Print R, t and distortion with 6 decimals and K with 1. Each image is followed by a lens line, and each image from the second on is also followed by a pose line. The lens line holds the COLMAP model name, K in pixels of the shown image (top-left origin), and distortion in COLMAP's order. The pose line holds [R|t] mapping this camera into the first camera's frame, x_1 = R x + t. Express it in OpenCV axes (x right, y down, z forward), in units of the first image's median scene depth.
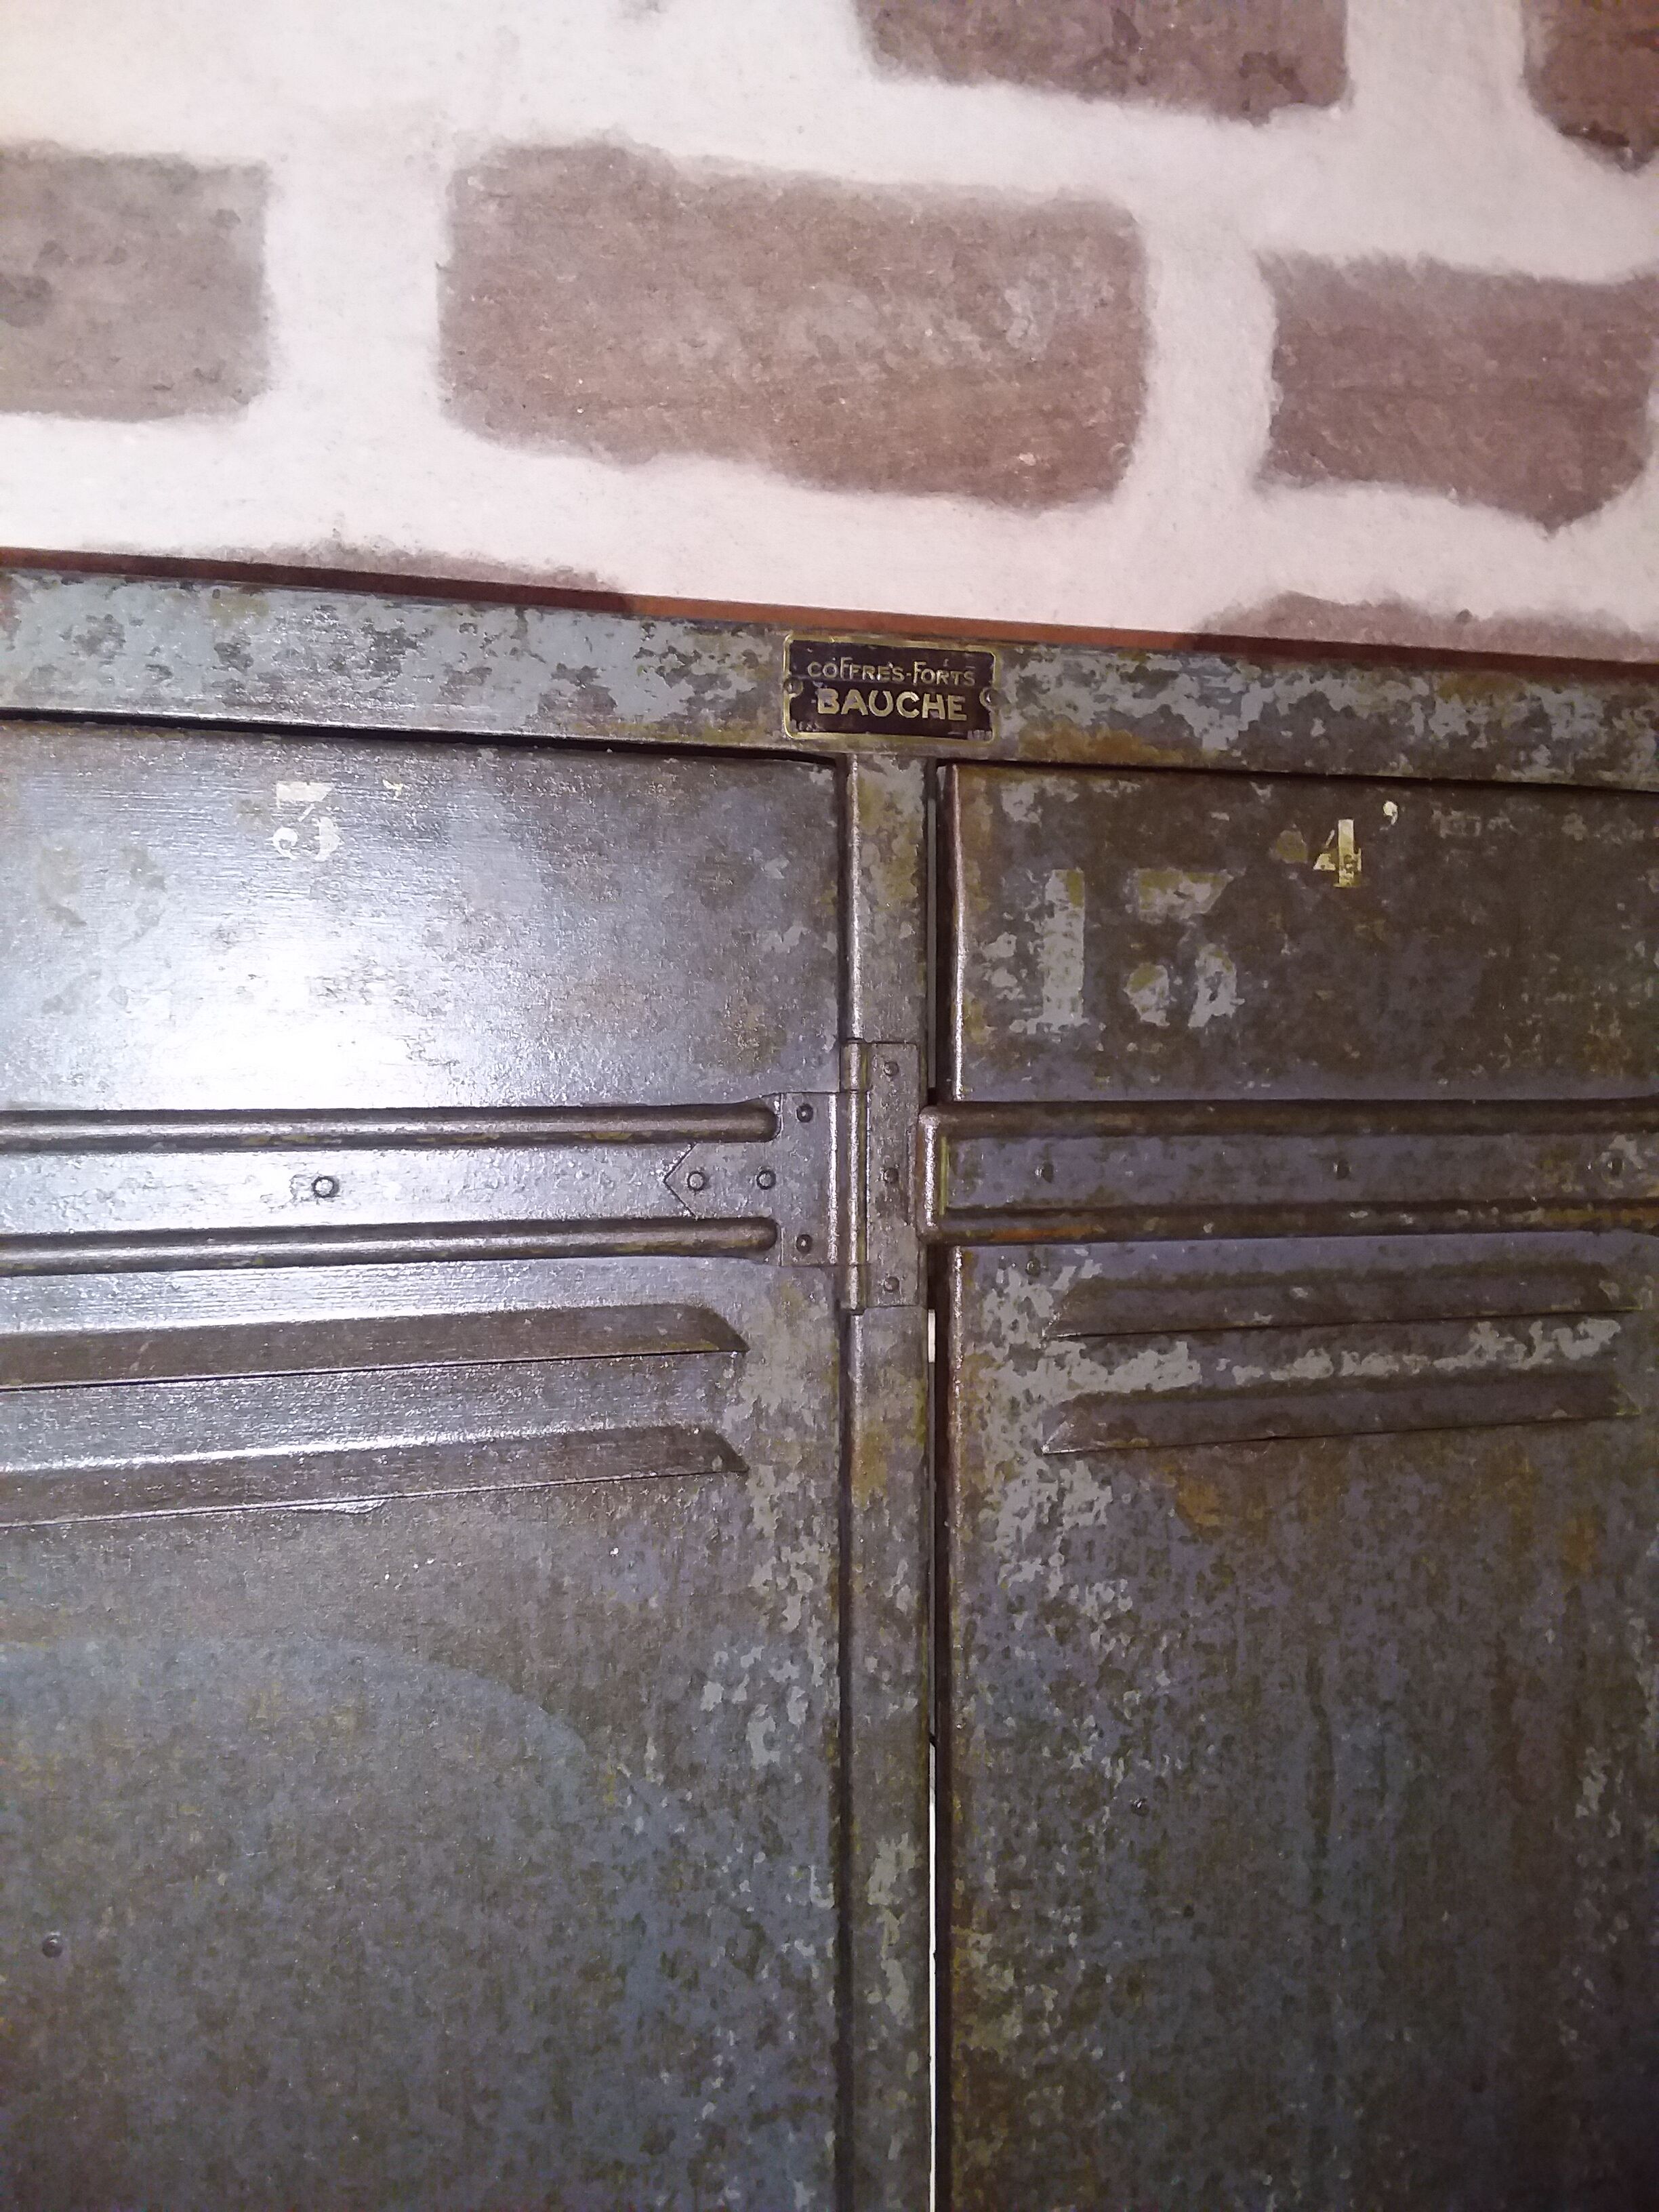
lens RADIAL K [[1762.4, 0, 829.3], [0, 1762.4, 1113.0], [0, 0, 1]] dist [0.122245, -0.175977]
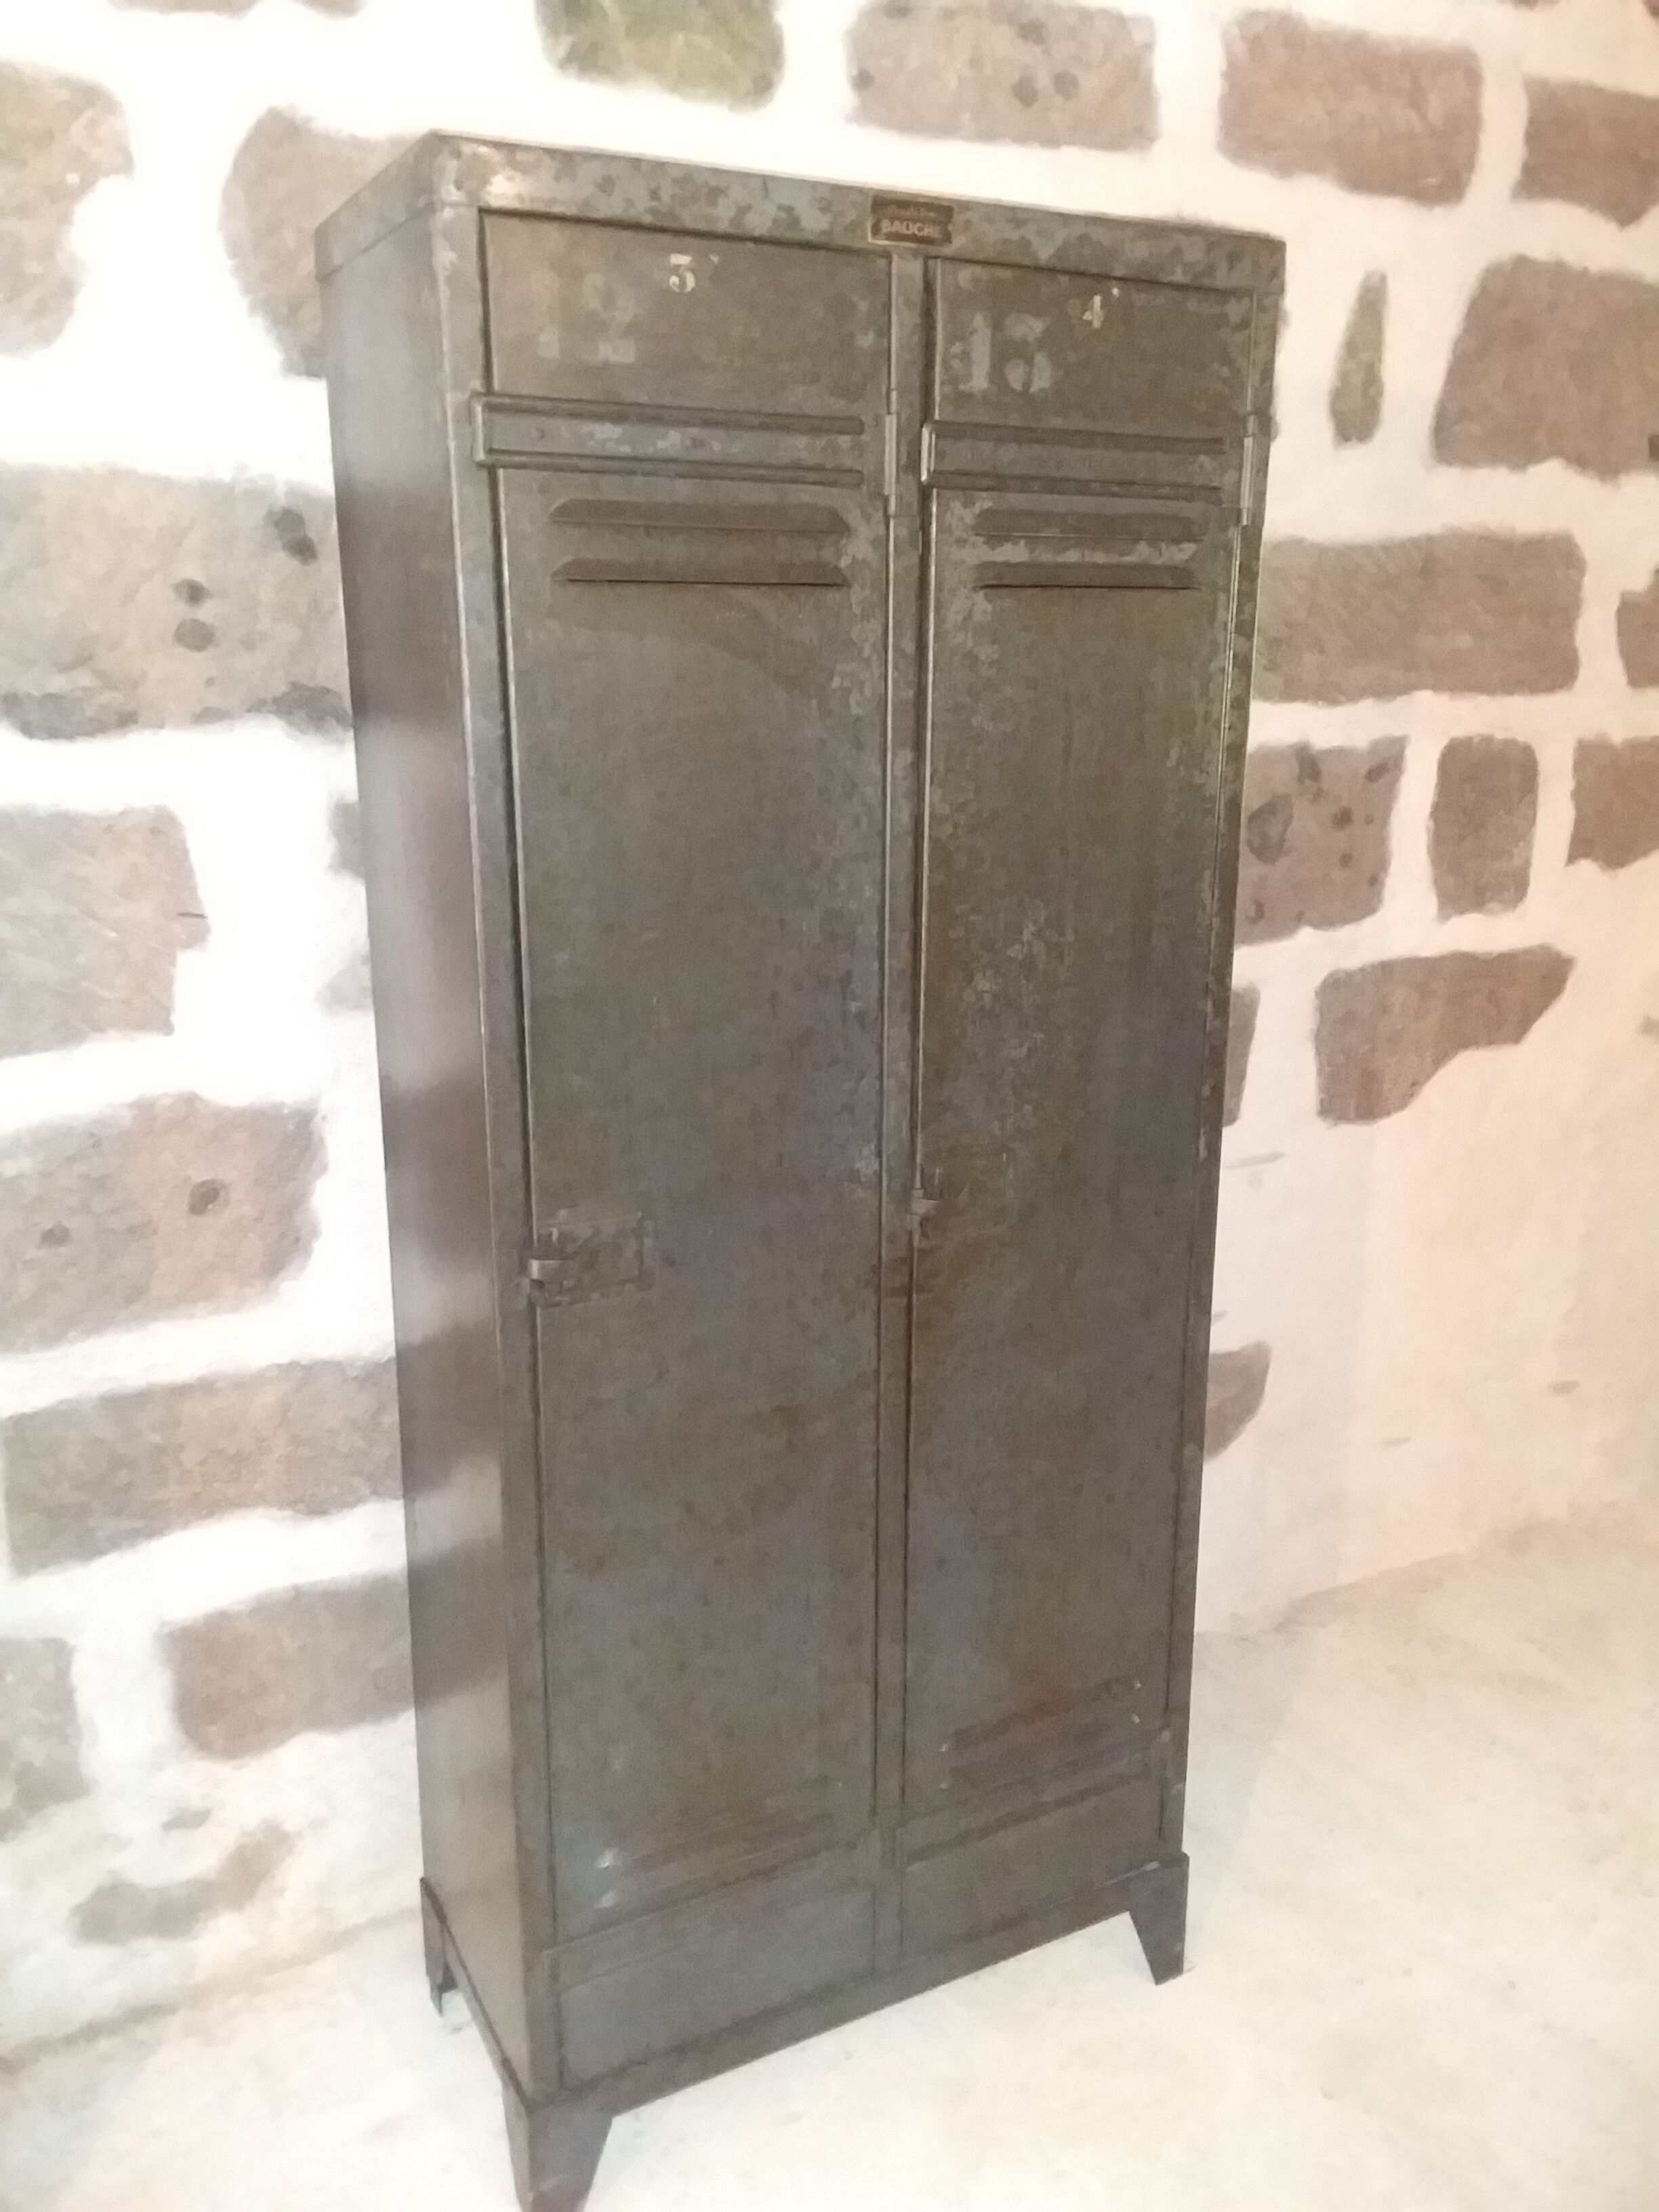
lens RADIAL K [[1762.4, 0, 844.4], [0, 1762.4, 1099.8], [0, 0, 1]] dist [0.122245, -0.175977]
pose [[0.977673, -0.047637, 0.204661, -0.528676], [-0.002405, 0.971364, 0.237585, 0.280953], [-0.210119, -0.232773, 0.949562, -1.304922]]
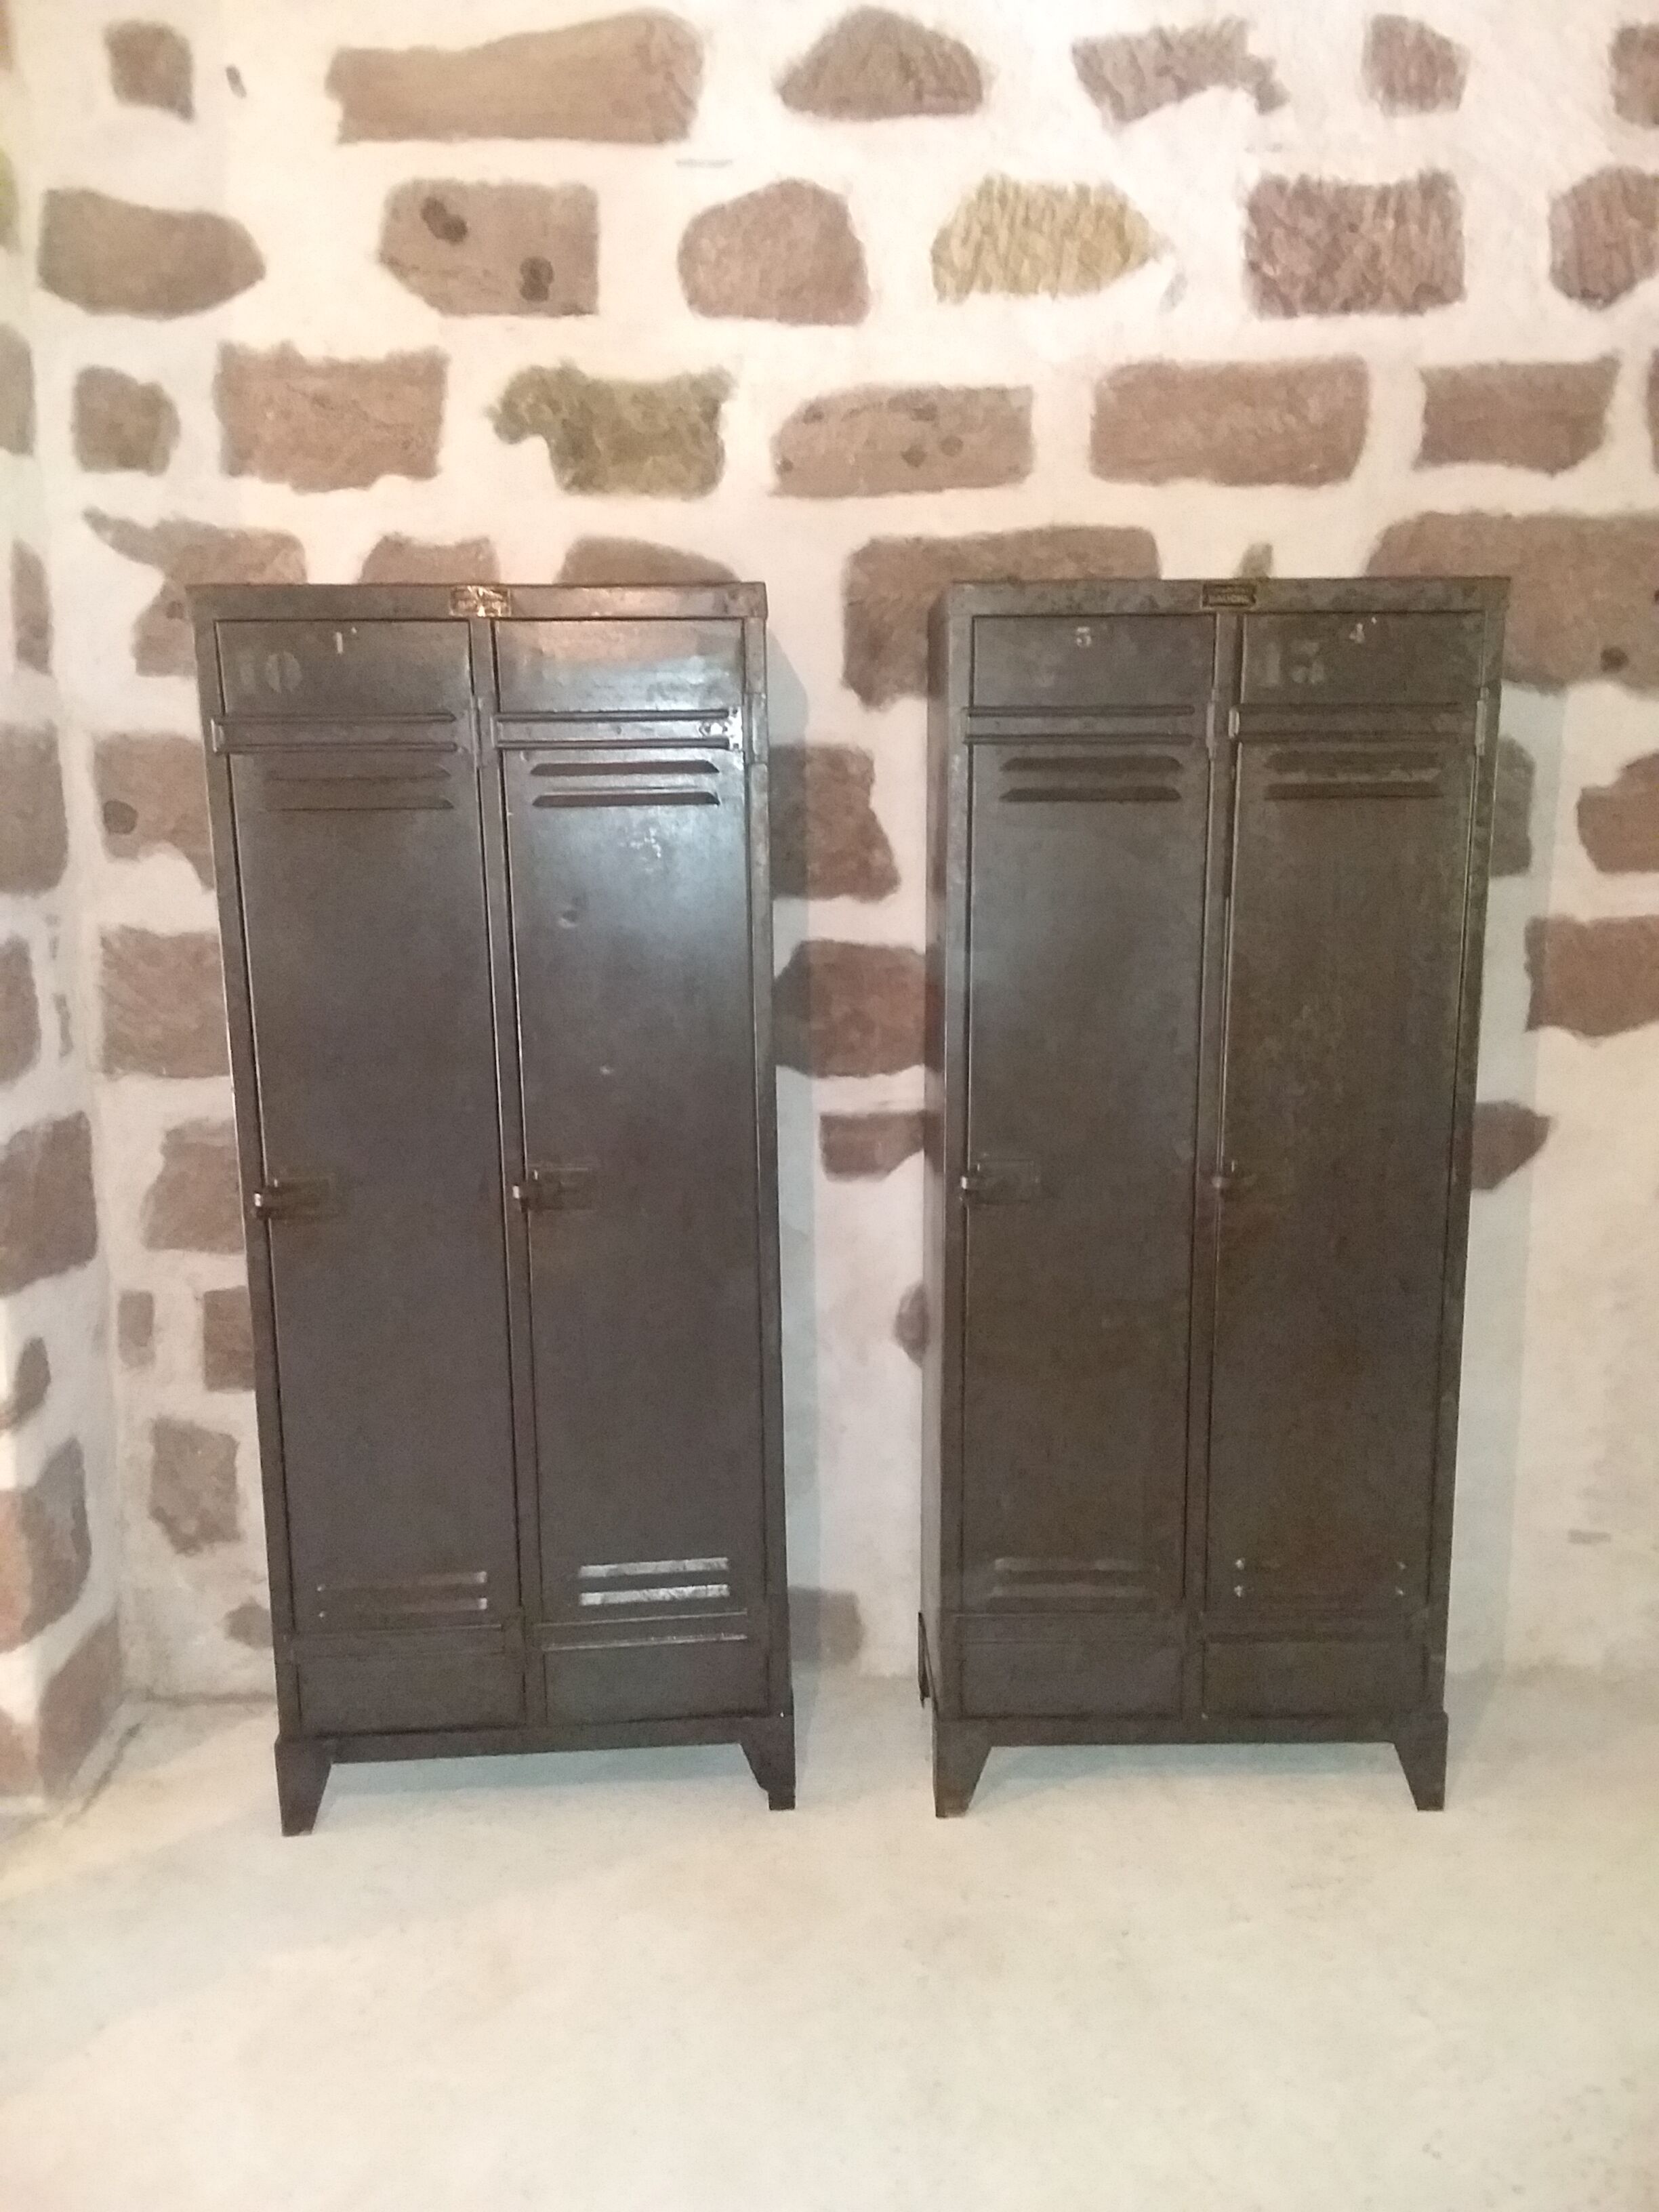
lens RADIAL K [[1762.4, 0, 838.0], [0, 1762.4, 1112.0], [0, 0, 1]] dist [0.122245, -0.175977]
pose [[0.969193, 0.041880, -0.242717, 0.186373], [-0.007008, 0.989728, 0.142790, 0.307966], [0.246204, -0.136690, 0.959531, -2.906039]]
